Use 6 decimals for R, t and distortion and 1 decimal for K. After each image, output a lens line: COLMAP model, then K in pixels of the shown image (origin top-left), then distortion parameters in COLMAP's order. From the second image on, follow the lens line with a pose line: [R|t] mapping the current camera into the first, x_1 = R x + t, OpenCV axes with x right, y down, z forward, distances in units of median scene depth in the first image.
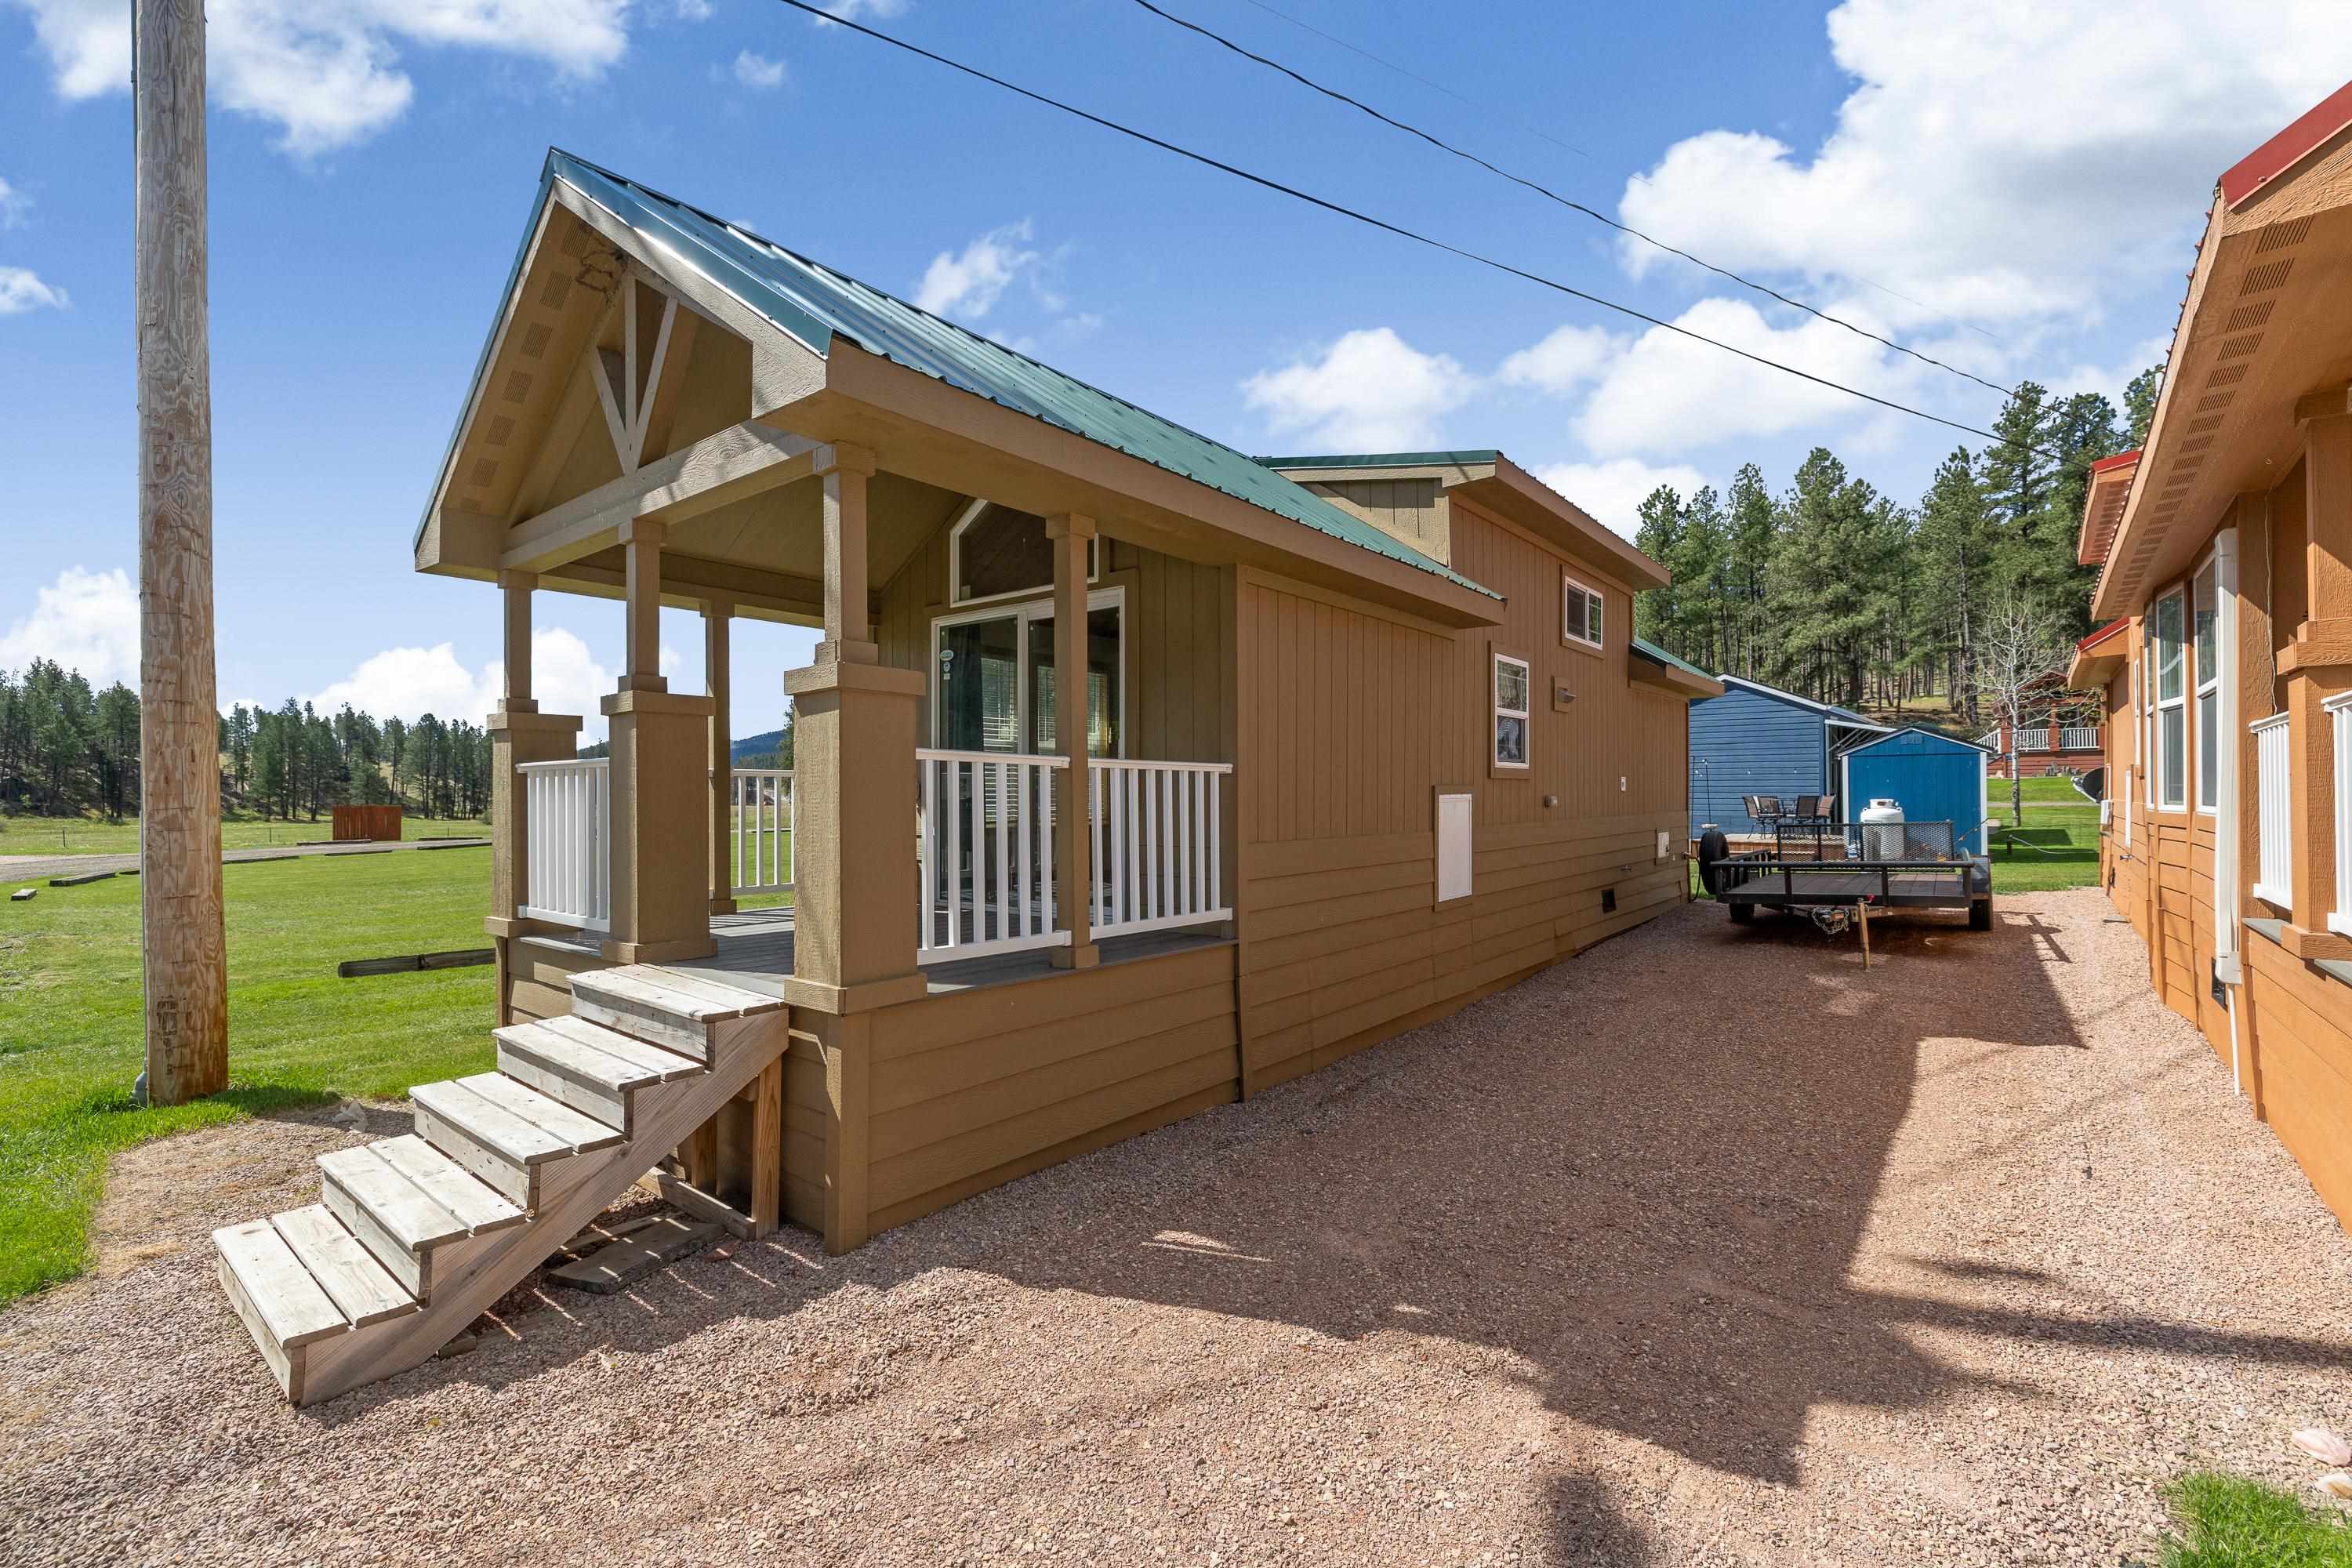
lens RADIAL K [[1014.7, 0, 1193.8], [0, 1014.7, 777.1], [0, 0, 1]] dist [-0.003447, 0.001028]
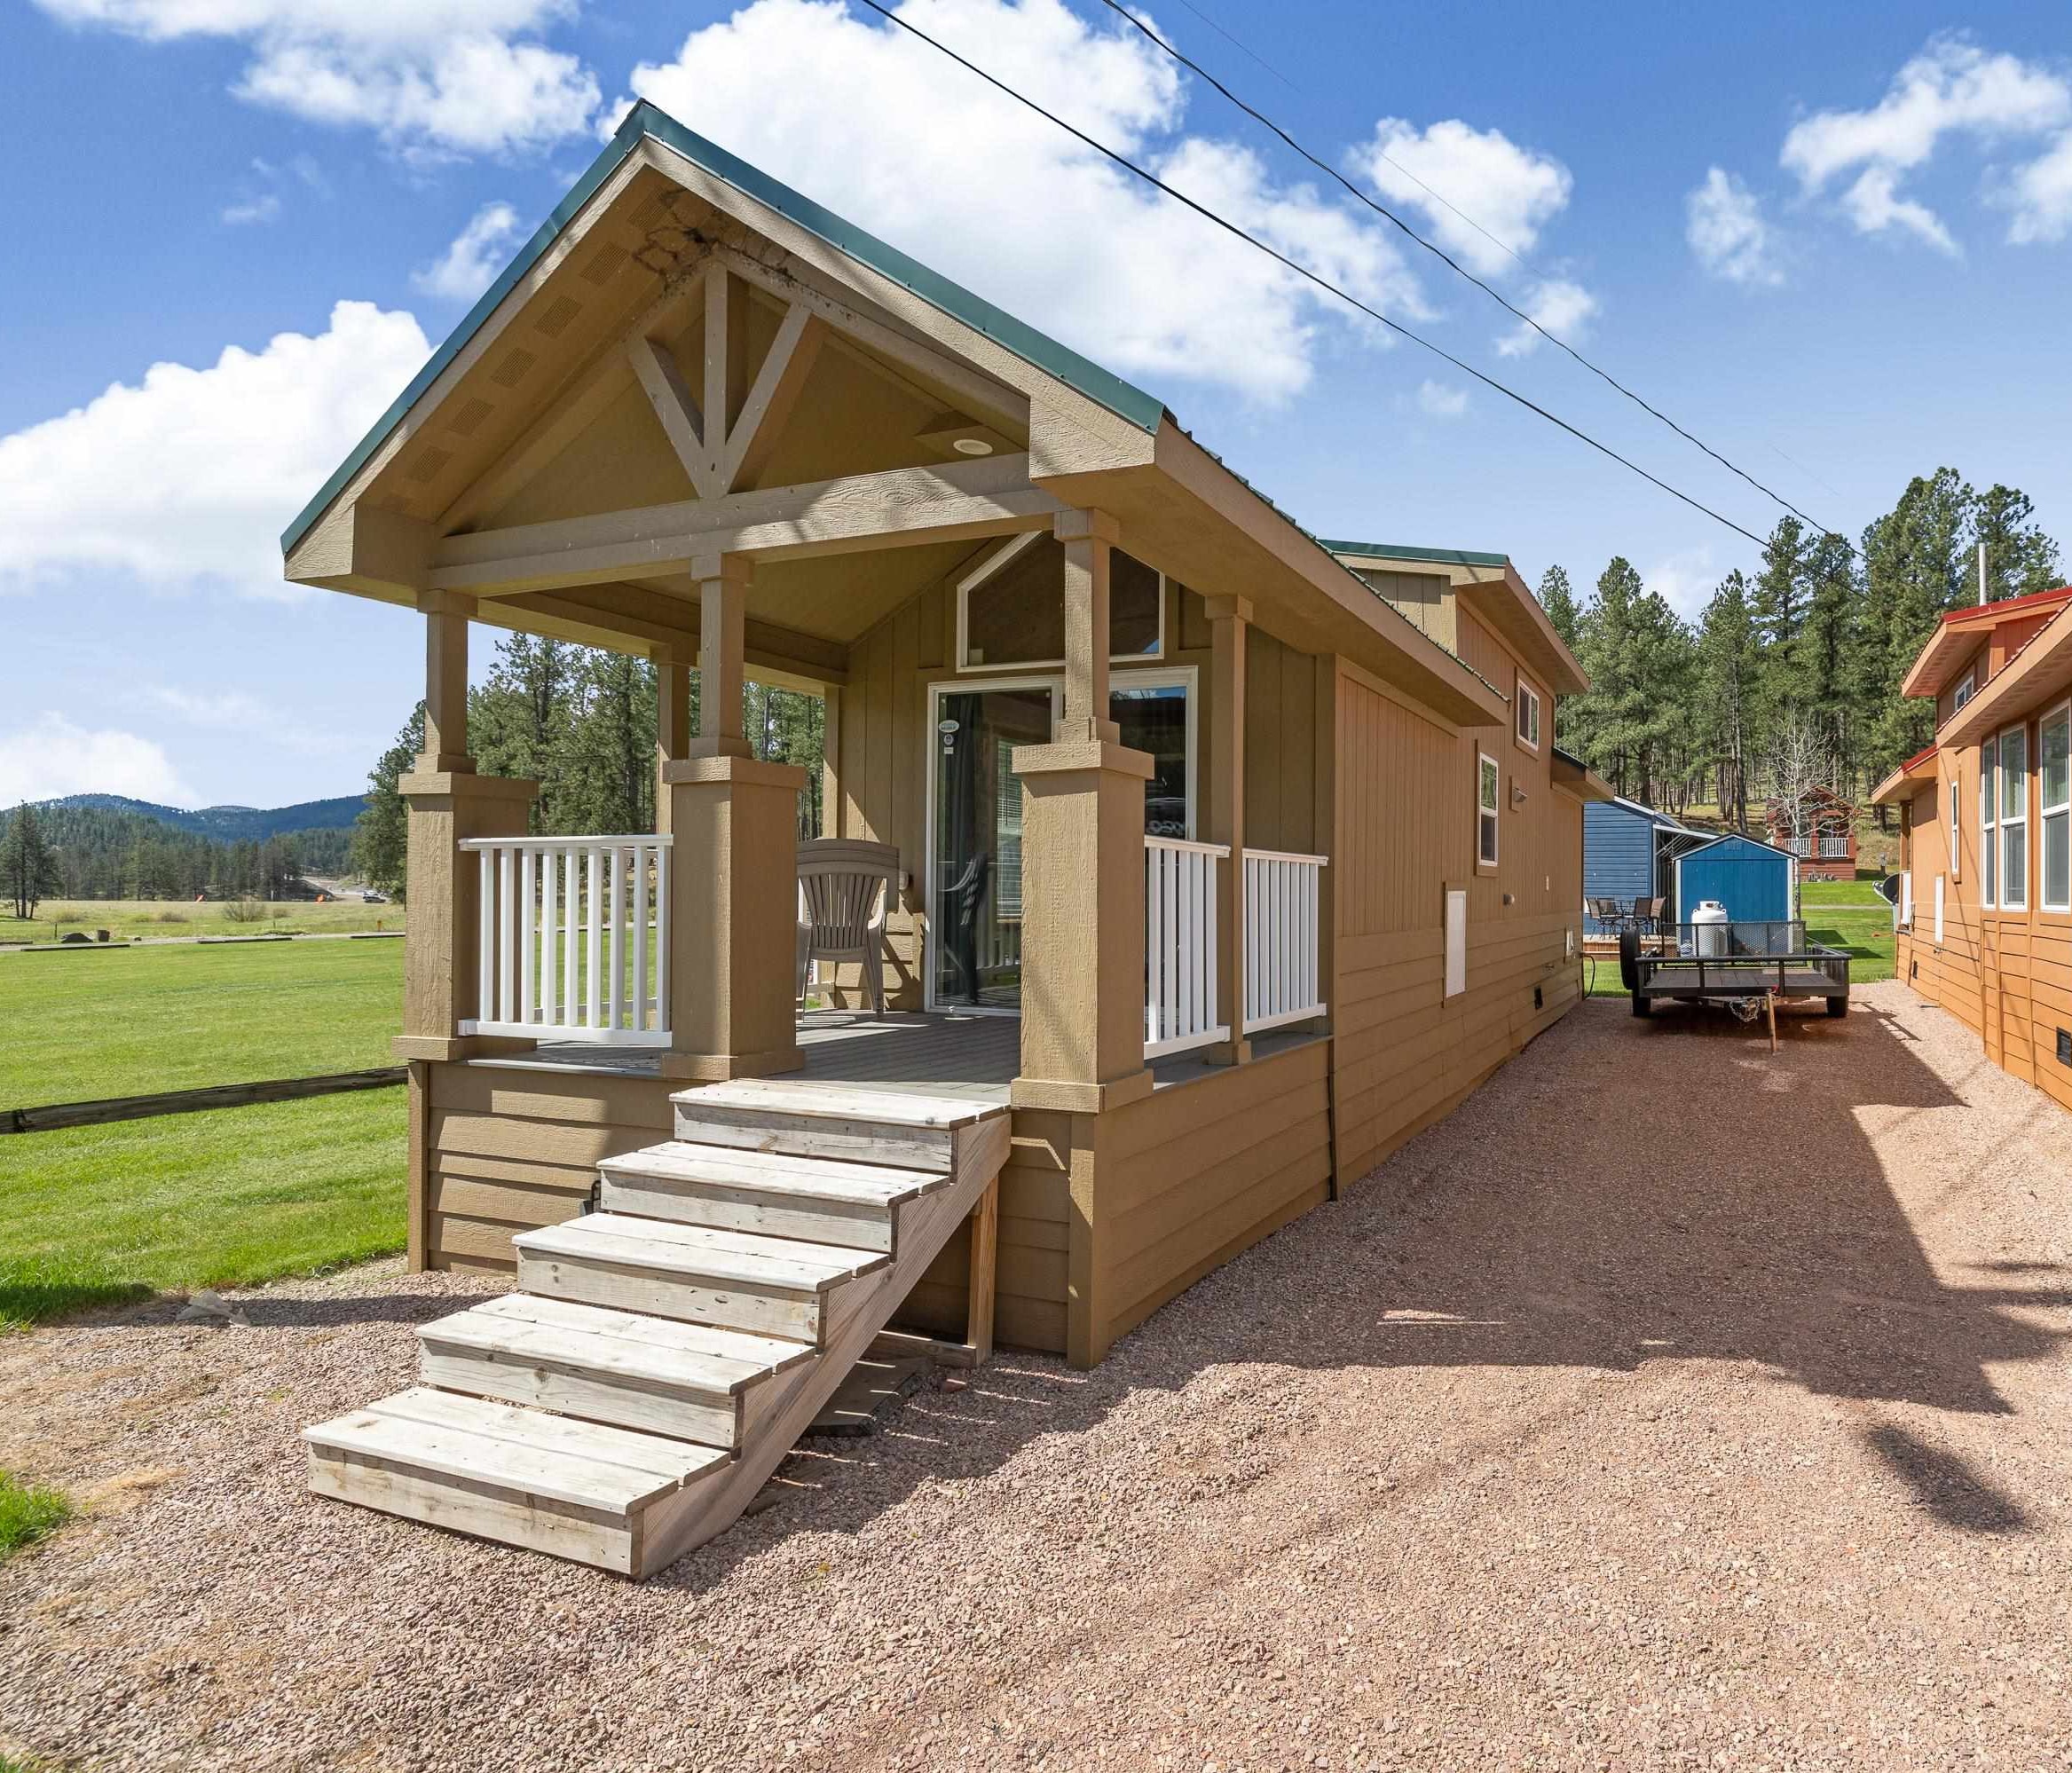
lens RADIAL K [[1210.5, 0, 1226.7], [0, 1210.5, 865.9], [0, 0, 1]] dist [-0.002674, -0.000364]
pose [[0.947402, 0.016359, 0.319629, -0.404080], [-0.014003, 0.999855, -0.009666, 0.008181], [-0.319740, 0.004682, 0.947494, -0.075347]]
